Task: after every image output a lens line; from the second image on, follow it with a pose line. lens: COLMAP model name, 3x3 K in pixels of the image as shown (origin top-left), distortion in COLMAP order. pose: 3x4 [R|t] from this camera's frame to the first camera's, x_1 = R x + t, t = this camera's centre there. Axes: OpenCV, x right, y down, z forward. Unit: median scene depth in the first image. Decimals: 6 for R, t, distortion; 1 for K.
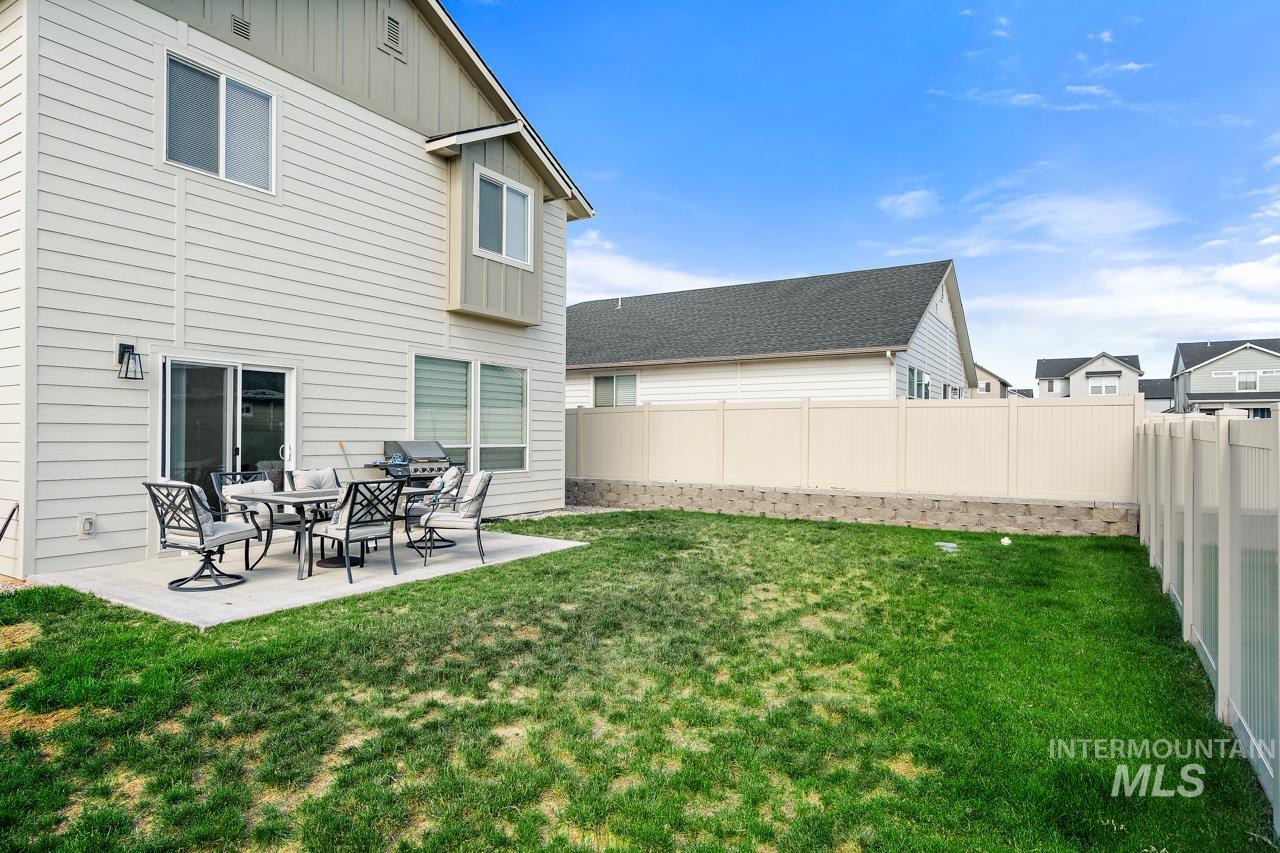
lens RADIAL K [[708.3, 0, 640.0], [0, 708.3, 426.5], [0, 0, 1]] dist [0.011821, 0.000635]
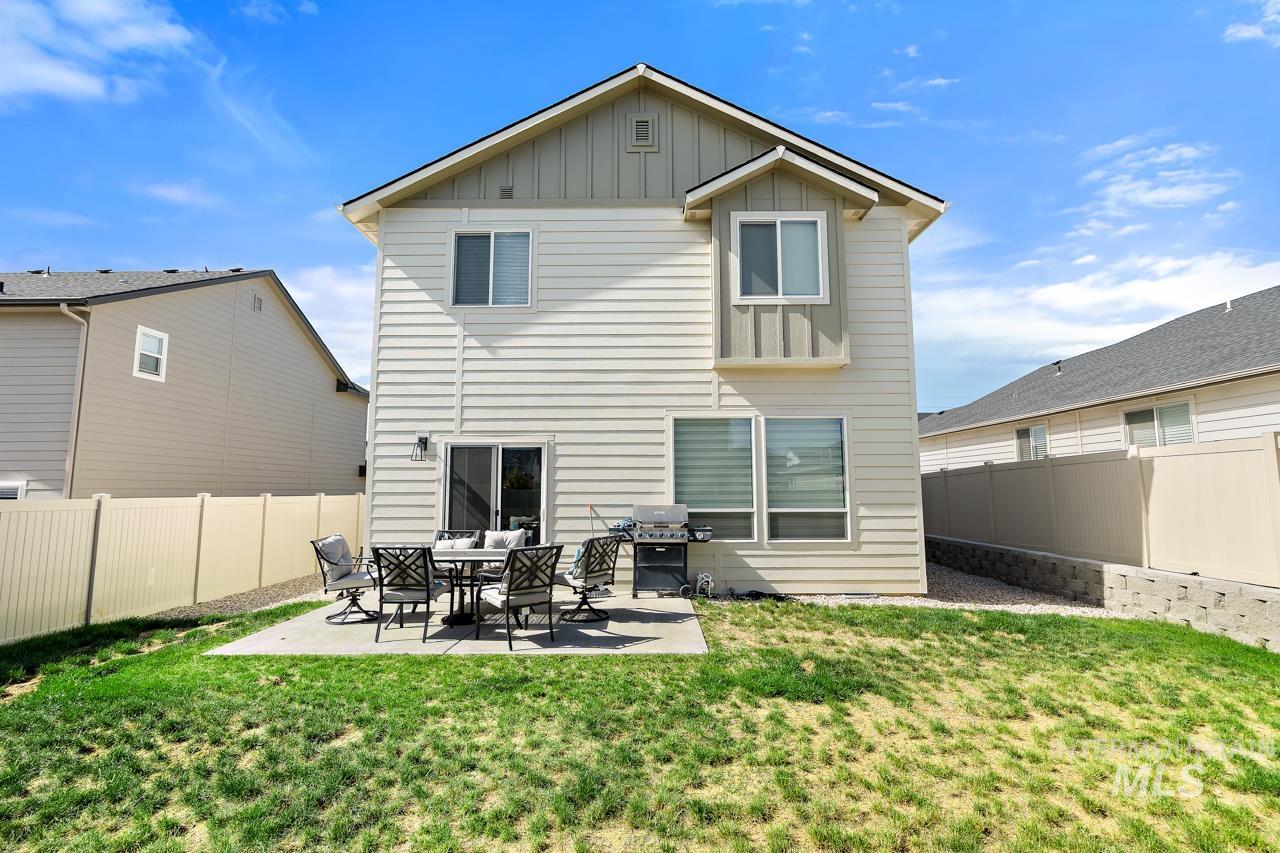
lens RADIAL K [[578.5, 0, 640.0], [0, 578.5, 426.5], [0, 0, 1]] dist [-0.008226, 0.002945]
pose [[0.519113, -0.102692, -0.848514, 0.491932], [0.015325, 0.993715, -0.110889, -0.000336], [0.854568, 0.044560, 0.517424, 0.746398]]
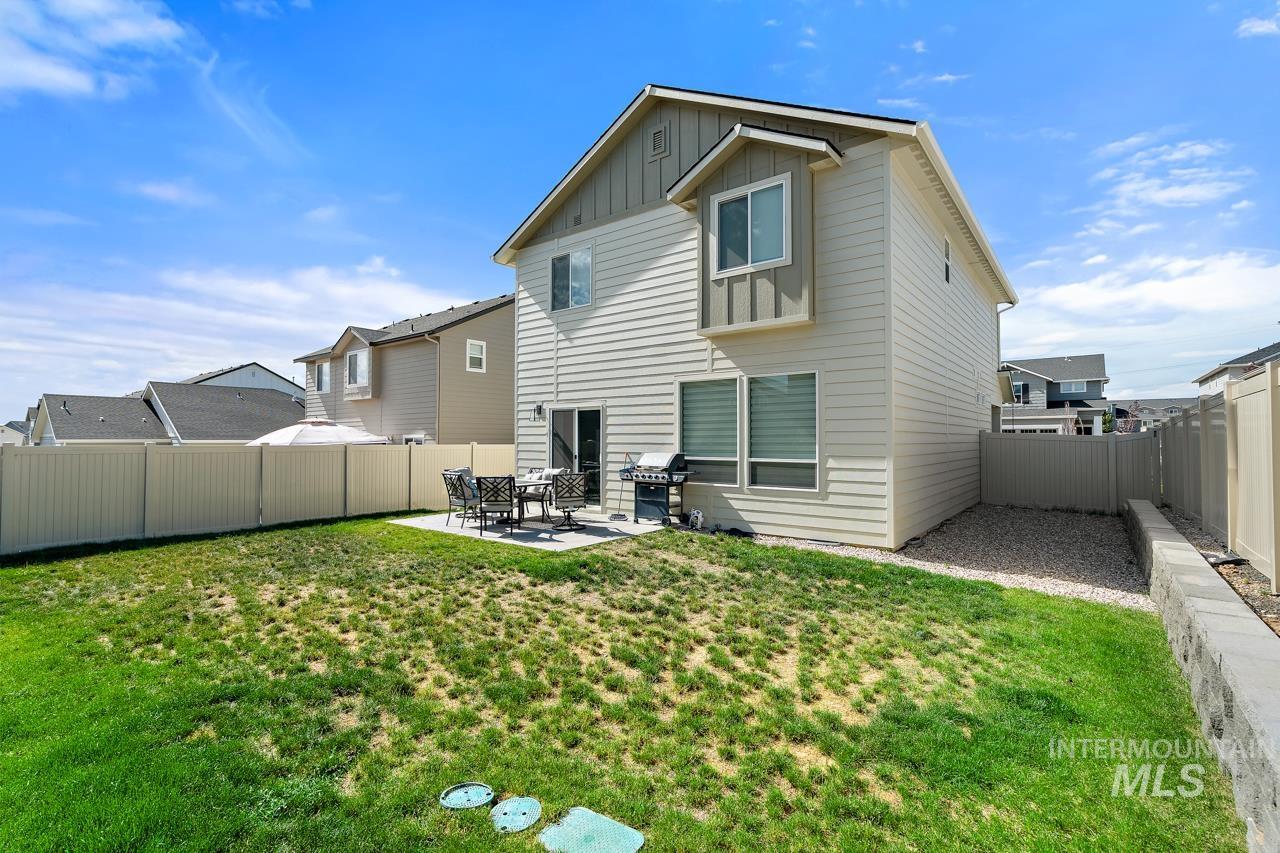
lens RADIAL K [[578.5, 0, 640.0], [0, 578.5, 426.5], [0, 0, 1]] dist [-0.008226, 0.002945]
pose [[-0.119113, -0.030911, -0.992399, 0.938134], [0.008603, 0.999446, -0.032163, 0.006670], [0.992843, -0.012368, -0.118781, 1.463608]]
